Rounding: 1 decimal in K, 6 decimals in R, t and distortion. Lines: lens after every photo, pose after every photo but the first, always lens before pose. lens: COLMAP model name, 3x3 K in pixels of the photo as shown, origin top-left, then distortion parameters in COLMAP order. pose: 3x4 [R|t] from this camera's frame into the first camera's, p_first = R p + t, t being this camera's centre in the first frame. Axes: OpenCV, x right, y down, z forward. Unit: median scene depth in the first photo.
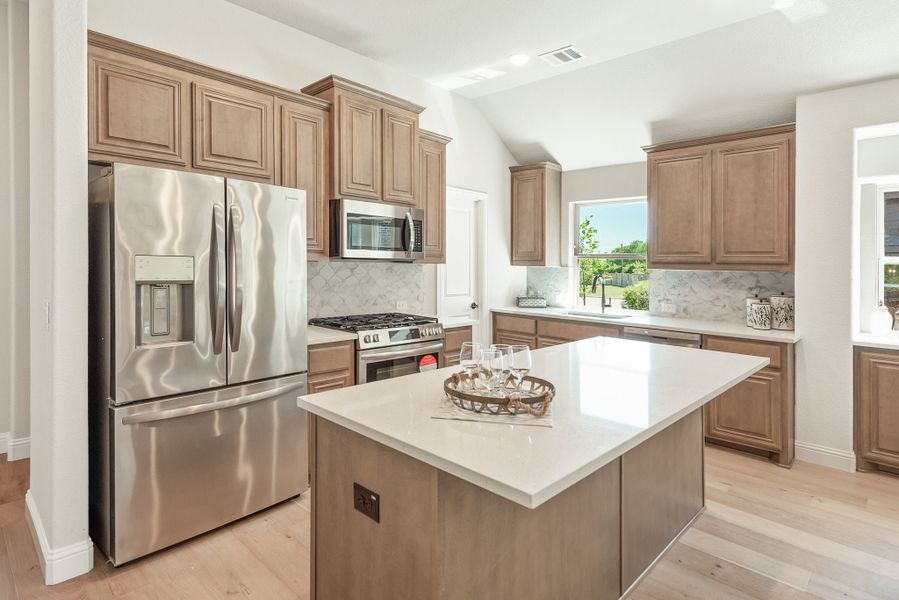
lens RADIAL K [[473.2, 0, 459.8], [0, 473.2, 267.4], [0, 0, 1]] dist [0.004736, -0.000250]
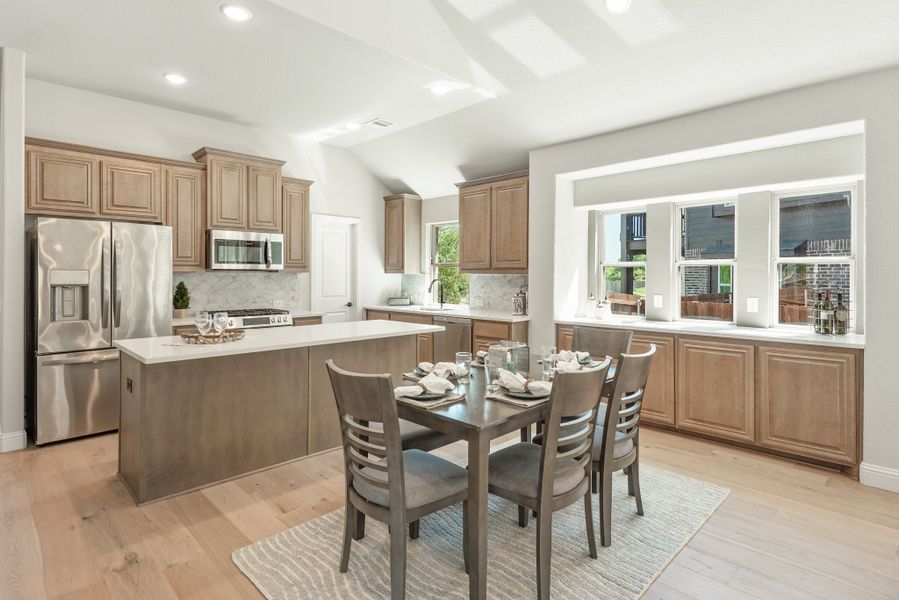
lens RADIAL K [[473.2, 0, 459.8], [0, 473.2, 267.4], [0, 0, 1]] dist [0.004736, -0.000250]
pose [[0.999429, -0.017445, -0.028934, 0.530925], [0.016806, 0.999612, -0.022203, 0.018211], [0.029310, 0.021704, 0.999335, -0.427969]]
